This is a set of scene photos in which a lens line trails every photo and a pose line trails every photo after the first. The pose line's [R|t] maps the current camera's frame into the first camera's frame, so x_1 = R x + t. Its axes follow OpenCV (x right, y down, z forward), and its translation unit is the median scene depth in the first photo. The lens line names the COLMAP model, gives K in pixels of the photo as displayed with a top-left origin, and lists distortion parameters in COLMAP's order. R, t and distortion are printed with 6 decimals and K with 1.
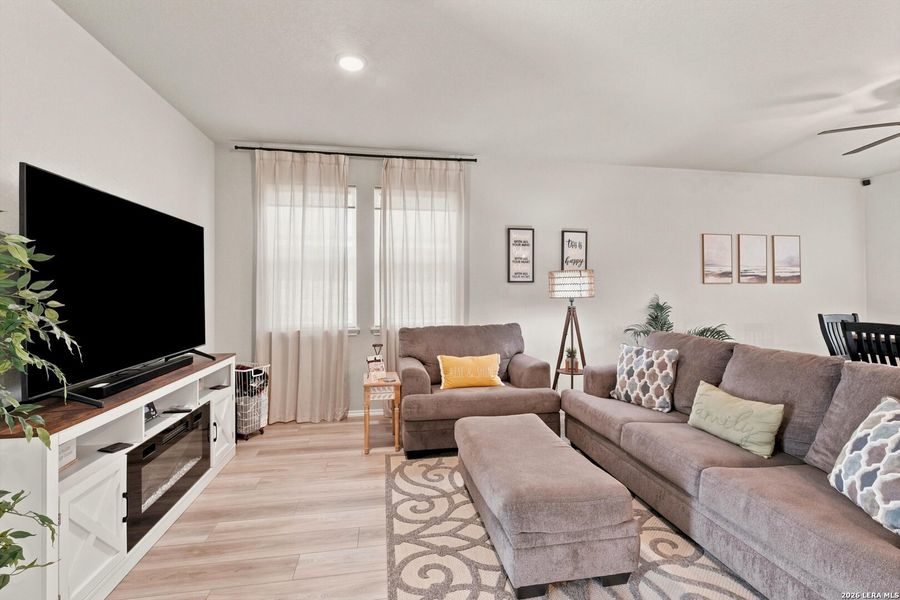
lens RADIAL K [[395.2, 0, 449.3], [0, 395.2, 292.8], [0, 0, 1]] dist [-0.003021, -0.000783]
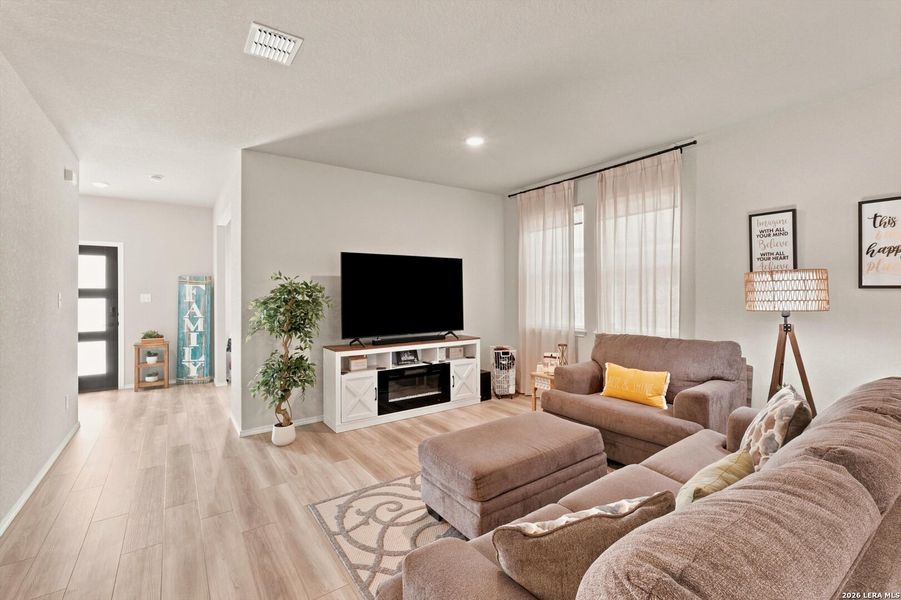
lens RADIAL K [[395.6, 0, 449.8], [0, 395.6, 292.8], [0, 0, 1]] dist [-0.003021, -0.000783]
pose [[0.429521, 0.000306, -0.903057, 0.621340], [-0.000330, 1.000000, 0.000182, -0.017360], [0.903057, 0.000220, 0.429521, 0.177732]]
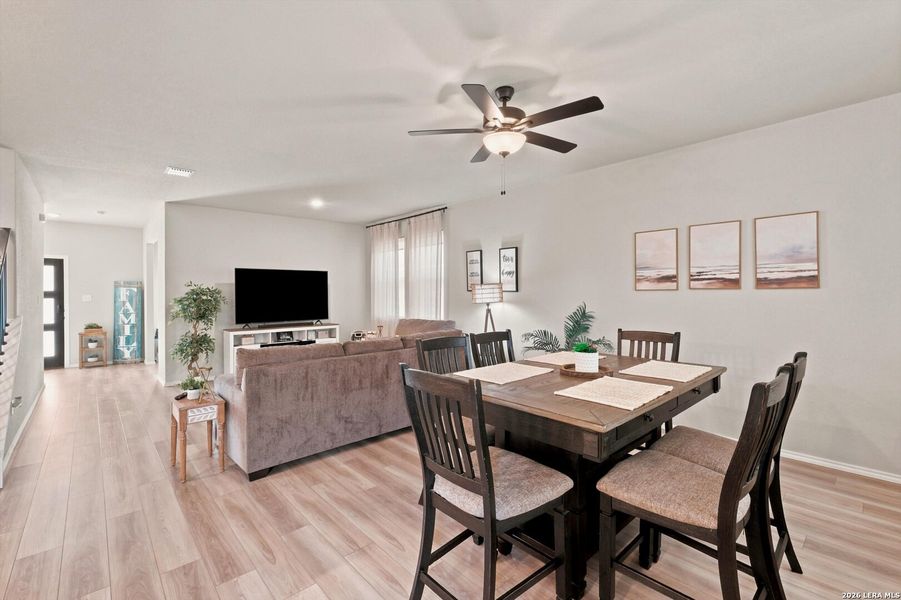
lens RADIAL K [[395.6, 0, 449.8], [0, 395.6, 292.8], [0, 0, 1]] dist [-0.003021, -0.000783]
pose [[0.541848, -0.000900, -0.840476, 1.351417], [0.000750, 1.000000, -0.000587, -0.021296], [0.840476, -0.000313, 0.541848, 0.227112]]
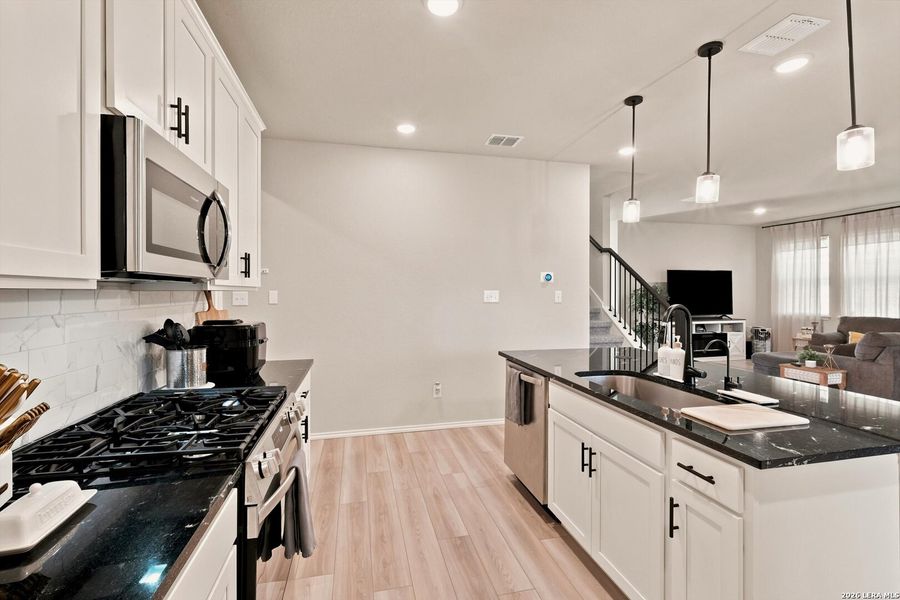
lens RADIAL K [[395.2, 0, 449.3], [0, 395.2, 292.8], [0, 0, 1]] dist [-0.003021, -0.000783]
pose [[0.056429, 0.003630, -0.998400, 1.428787], [-0.002470, 0.999991, 0.003496, -0.014224], [0.998404, 0.002269, 0.056437, -0.786116]]
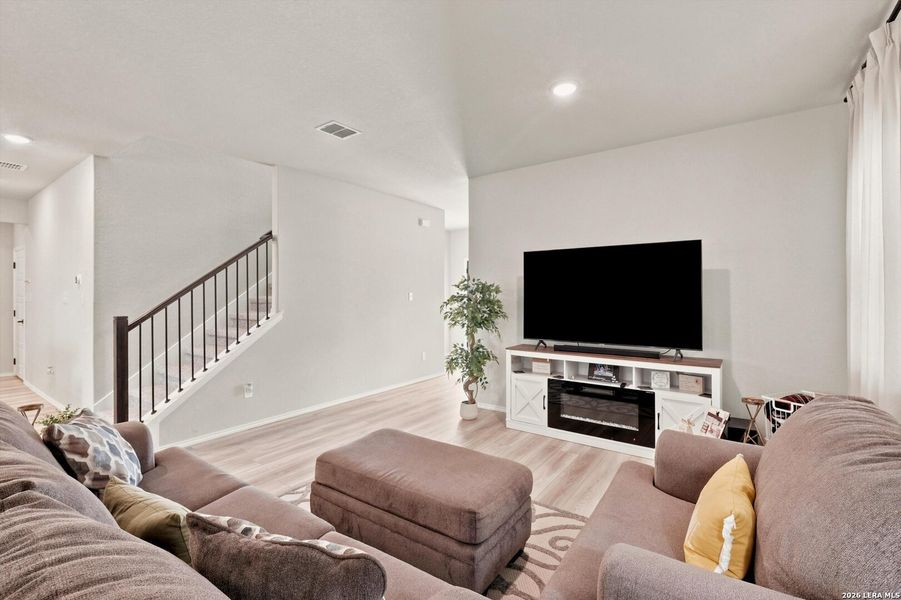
lens RADIAL K [[400.1, 0, 449.2], [0, 400.1, 294.2], [0, 0, 1]] dist [-0.000877, -0.000186]
pose [[-0.712414, 0.003710, -0.701750, 0.450511], [0.001418, 0.999992, 0.003847, -0.017153], [0.701758, 0.001746, -0.712413, 0.945545]]
